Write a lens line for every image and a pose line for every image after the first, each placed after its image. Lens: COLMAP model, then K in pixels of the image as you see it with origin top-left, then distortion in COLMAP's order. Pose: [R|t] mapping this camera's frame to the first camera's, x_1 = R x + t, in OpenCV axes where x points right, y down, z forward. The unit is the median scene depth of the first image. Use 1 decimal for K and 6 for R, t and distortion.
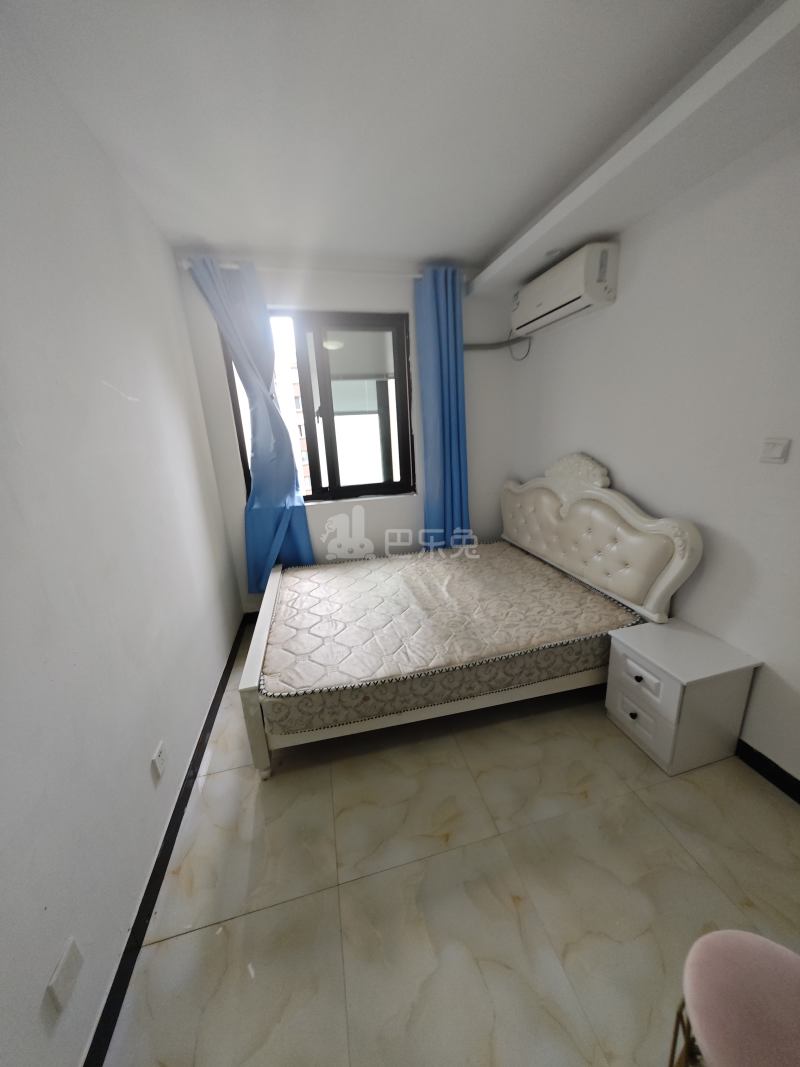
lens RADIAL K [[375.3, 0, 407.3], [0, 375.3, 533.6], [0, 0, 1]] dist [-0.001700, -0.001076]
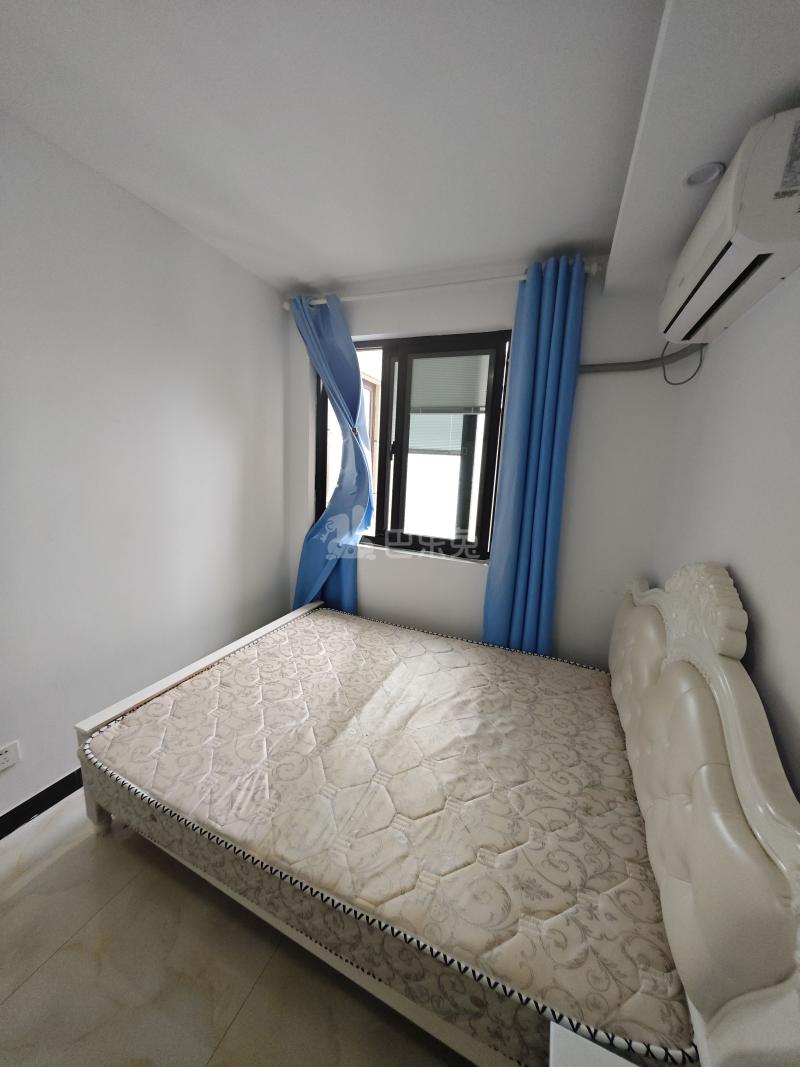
lens RADIAL K [[375.3, 0, 406.7], [0, 375.3, 534.3], [0, 0, 1]] dist [-0.001700, -0.001076]
pose [[0.801372, 0.195199, -0.565421, 0.418707], [-0.247390, 0.968781, -0.016175, -0.150808], [0.544612, 0.152841, 0.824644, 0.399316]]
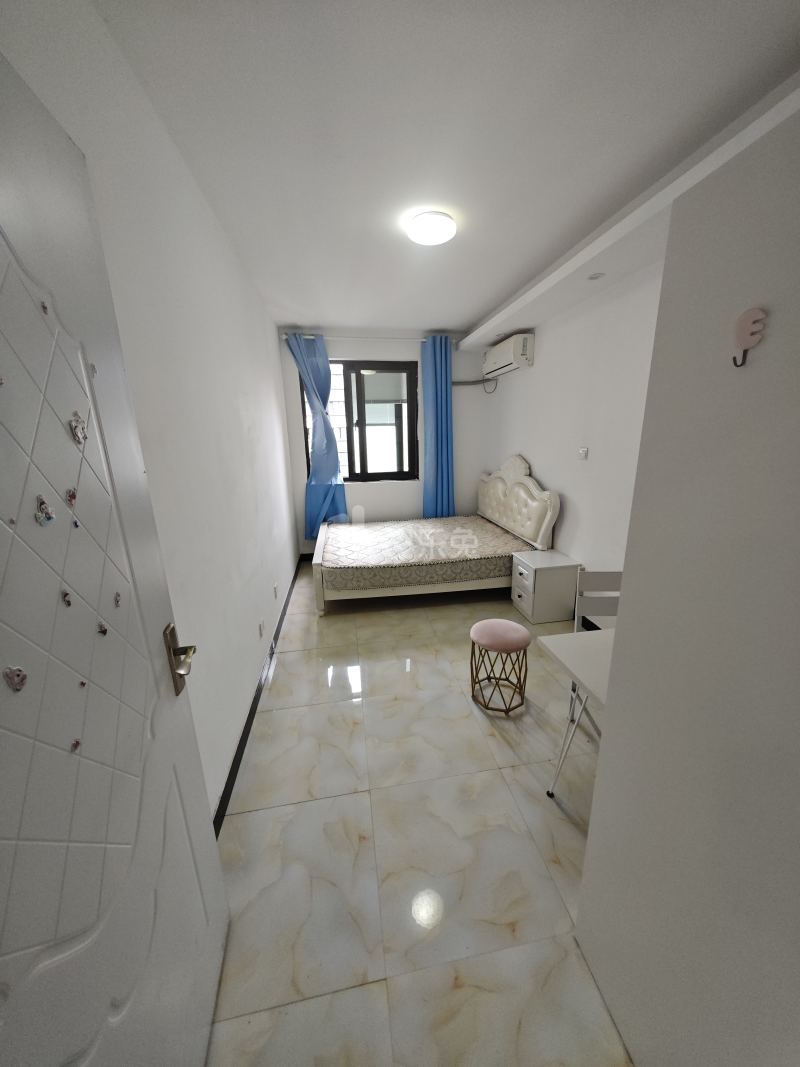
lens RADIAL K [[375.3, 0, 405.2], [0, 375.3, 526.6], [0, 0, 1]] dist [-0.001700, -0.001076]
pose [[0.996282, 0.046589, -0.072466, 0.118582], [-0.048629, 0.998461, -0.026651, 0.161028], [0.071113, 0.030076, 0.997015, -0.634166]]
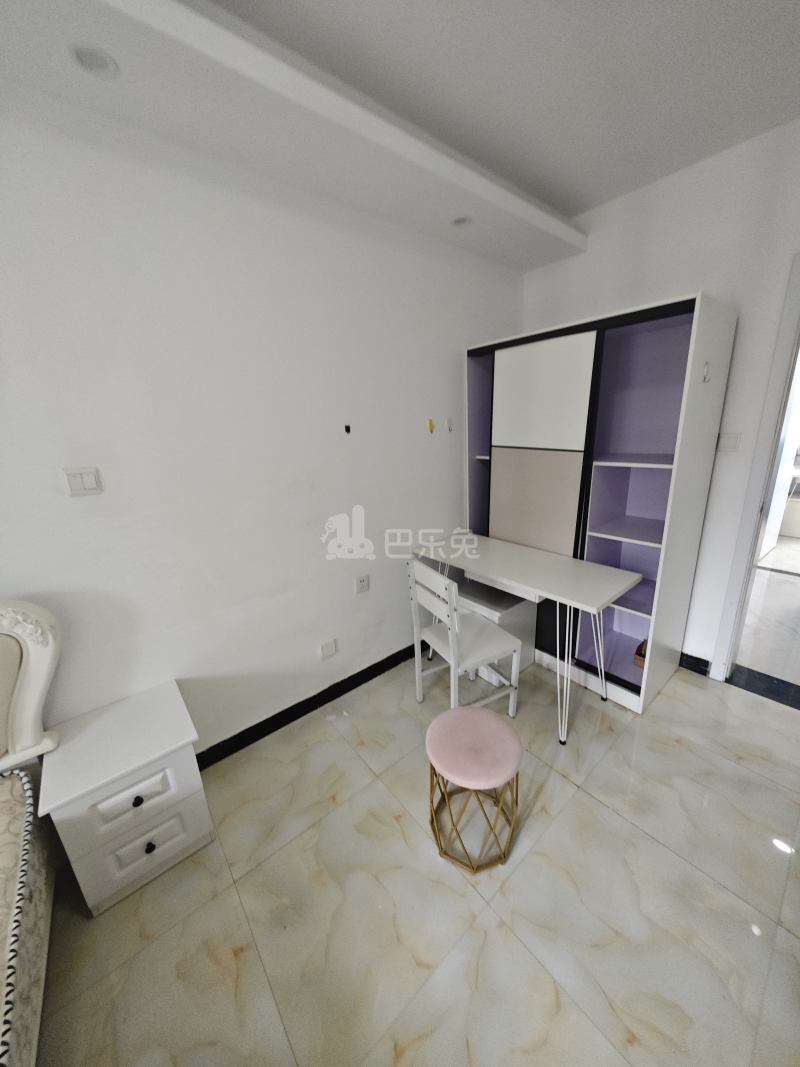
lens RADIAL K [[375.3, 0, 398.6], [0, 375.3, 535.5], [0, 0, 1]] dist [-0.001700, -0.001076]
pose [[-0.423744, -0.180118, 0.887693, -0.098563], [0.309162, 0.892415, 0.328655, -0.104999], [-0.851387, 0.413707, -0.322469, 0.416289]]
